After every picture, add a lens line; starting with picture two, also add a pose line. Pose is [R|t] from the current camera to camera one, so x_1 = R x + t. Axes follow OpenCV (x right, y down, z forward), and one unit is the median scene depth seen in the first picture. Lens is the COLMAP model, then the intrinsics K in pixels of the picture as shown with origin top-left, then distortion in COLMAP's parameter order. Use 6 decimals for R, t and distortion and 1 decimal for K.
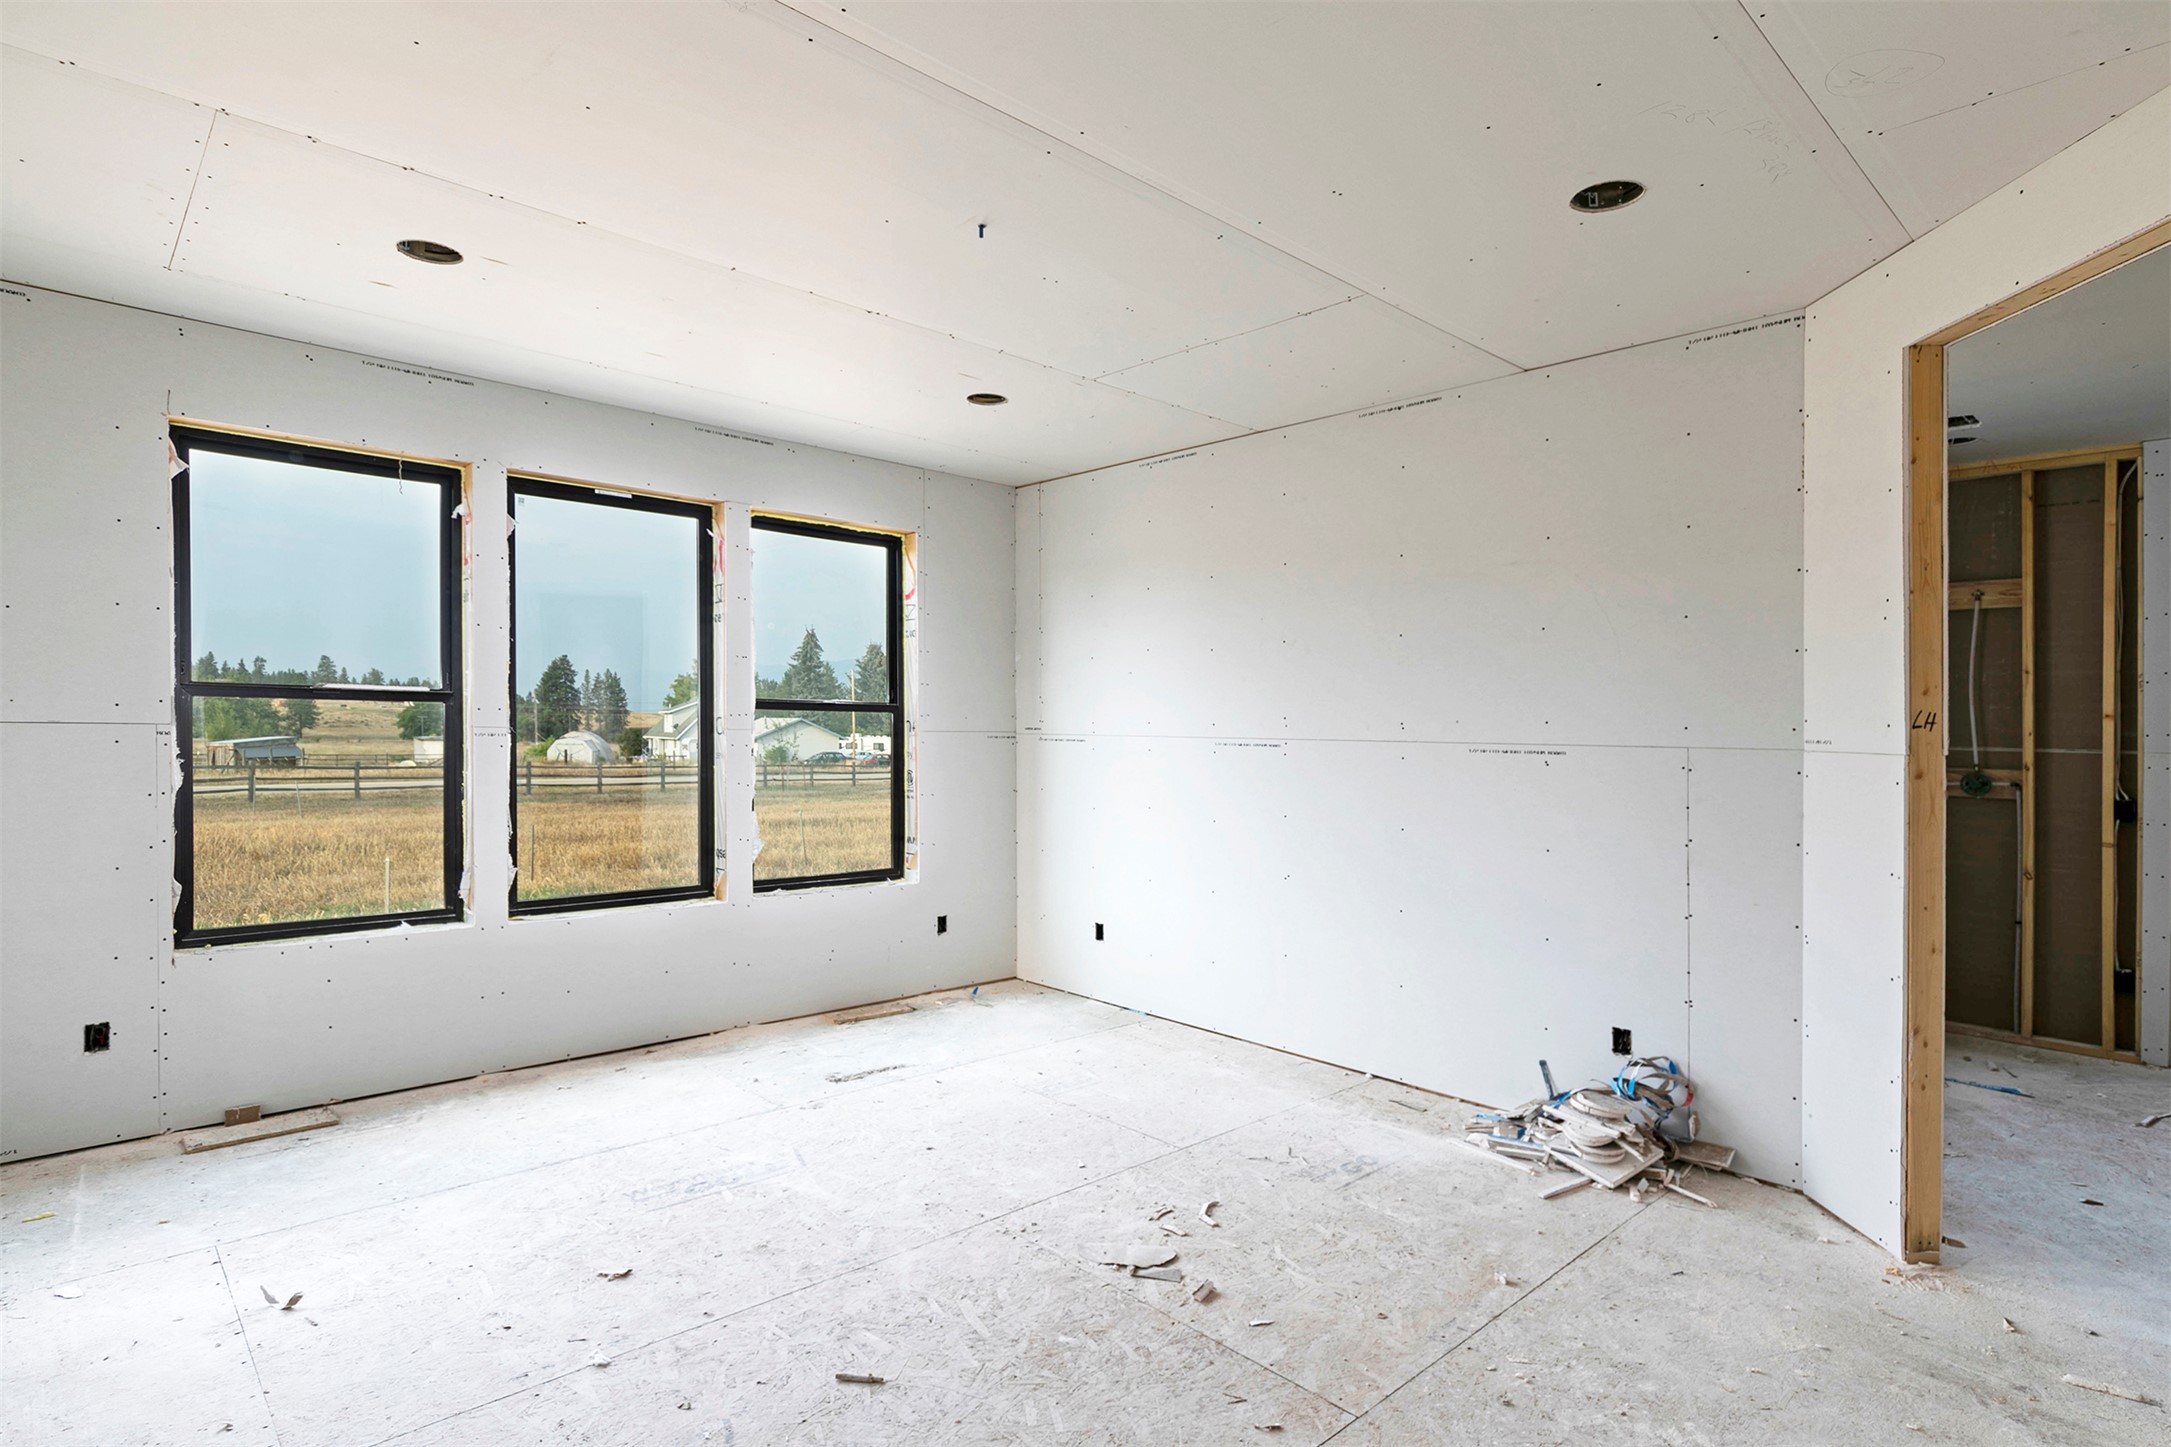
lens RADIAL K [[1111.1, 0, 1081.6], [0, 1111.1, 731.3], [0, 0, 1]] dist [0.004016, 0.000779]
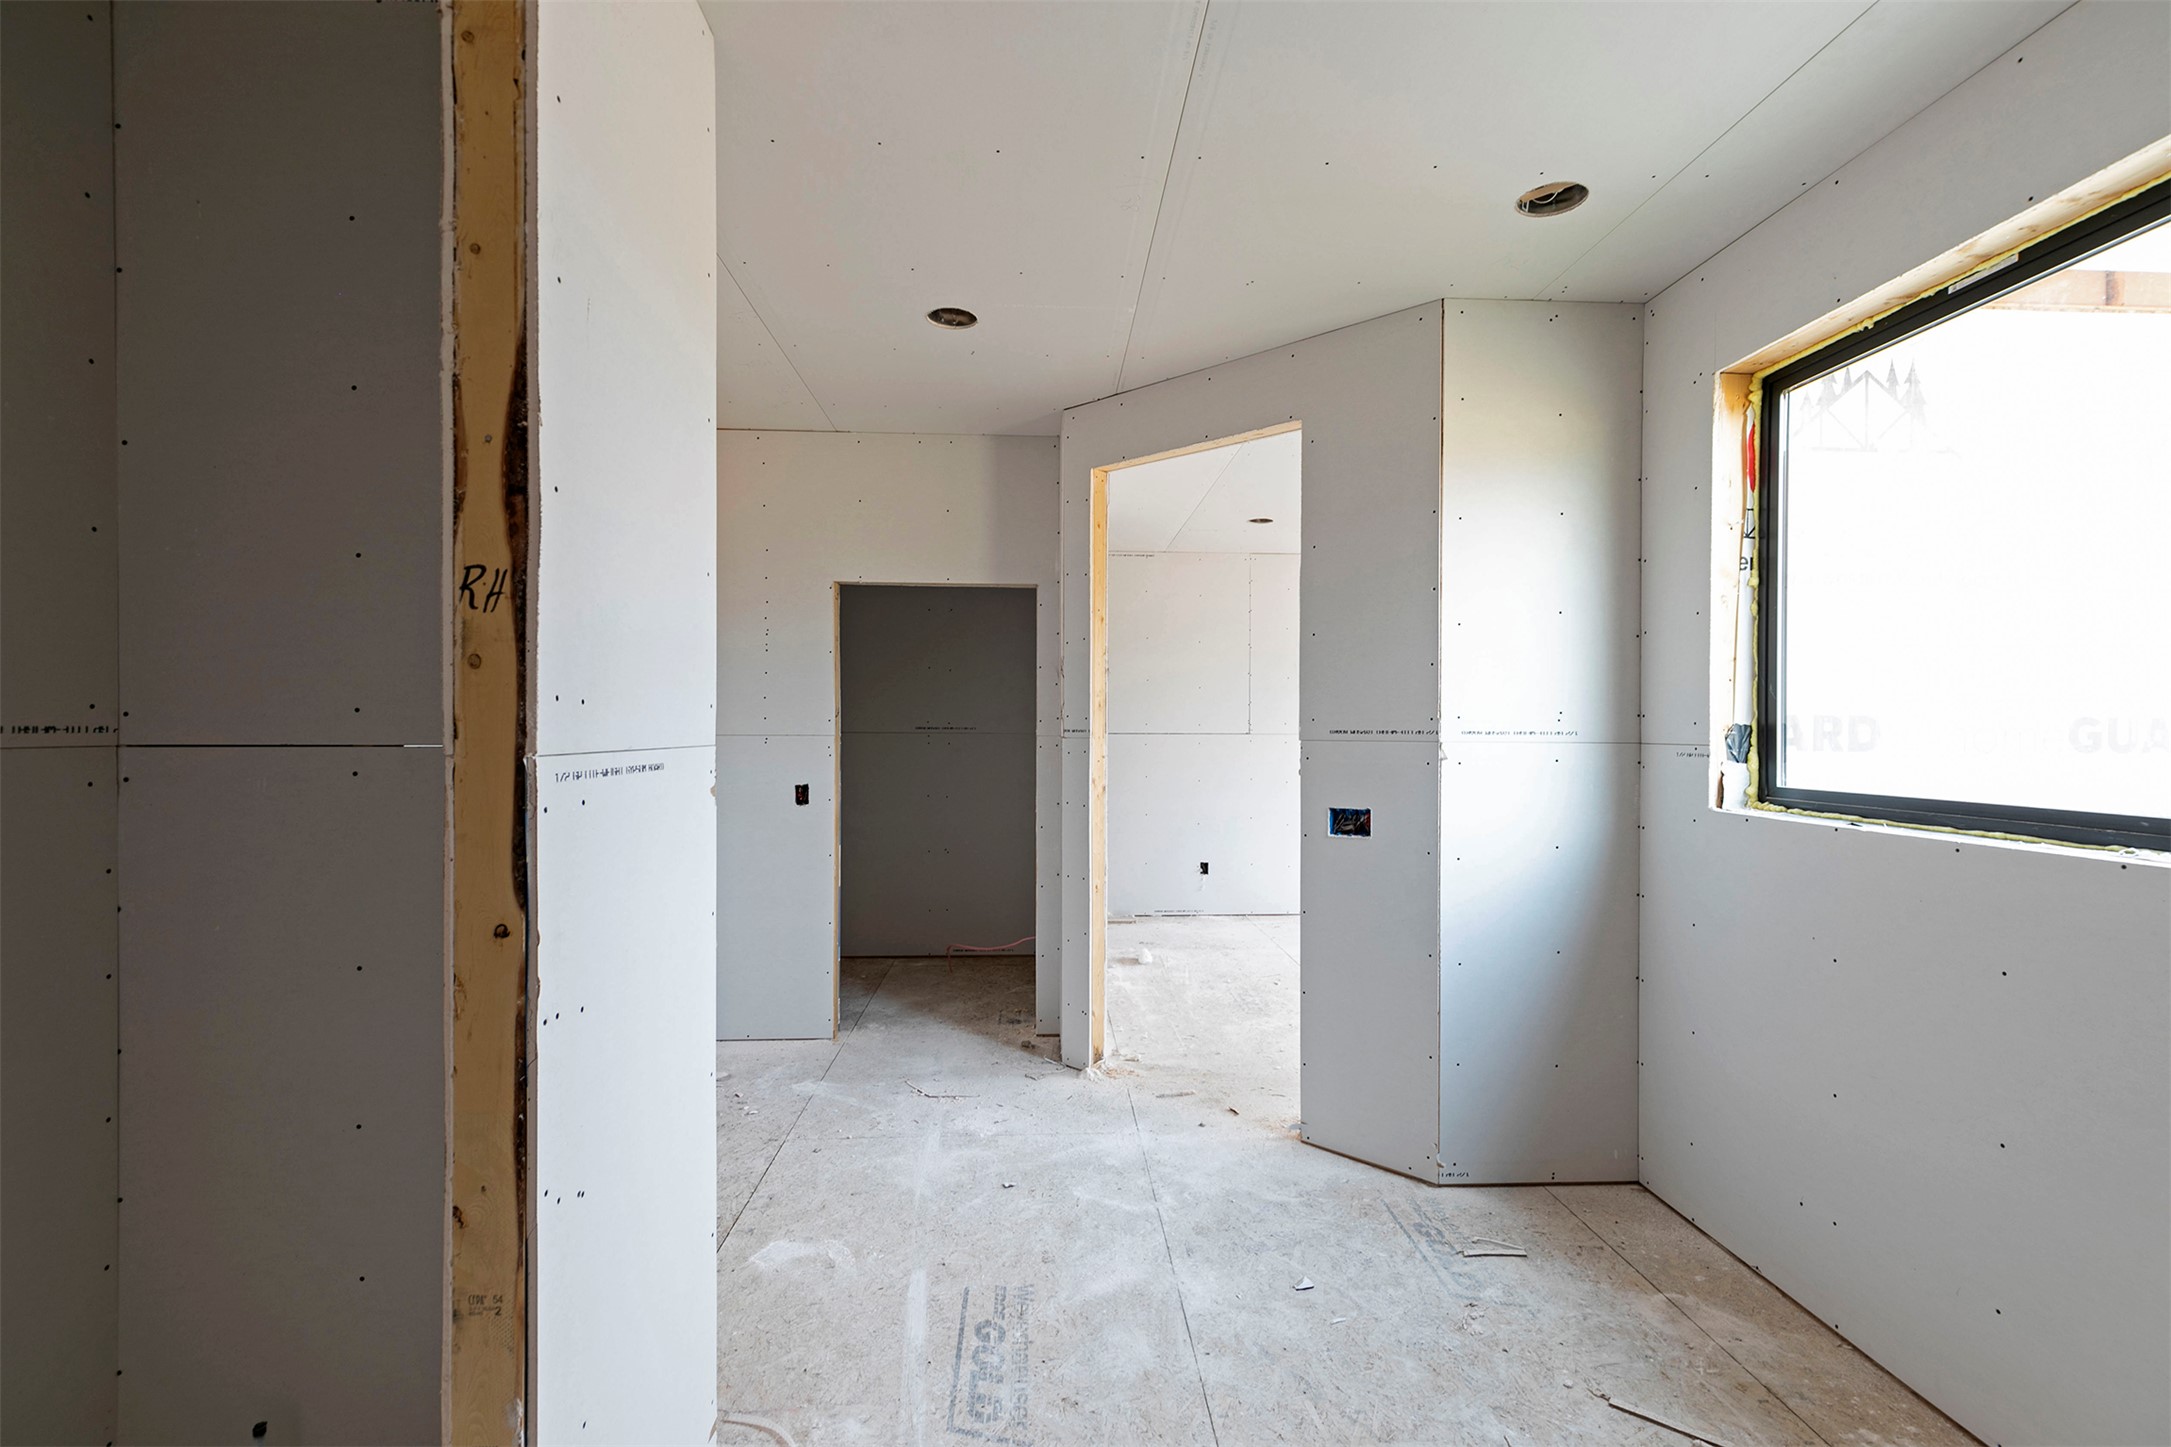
lens RADIAL K [[980.5, 0, 1092.7], [0, 980.5, 734.2], [0, 0, 1]] dist [0.004553, -0.000058]
pose [[-0.641143, -0.016172, -0.767251, 1.039644], [-0.016663, 0.999836, -0.007150, 0.014357], [0.767240, 0.008201, -0.641307, 0.889639]]
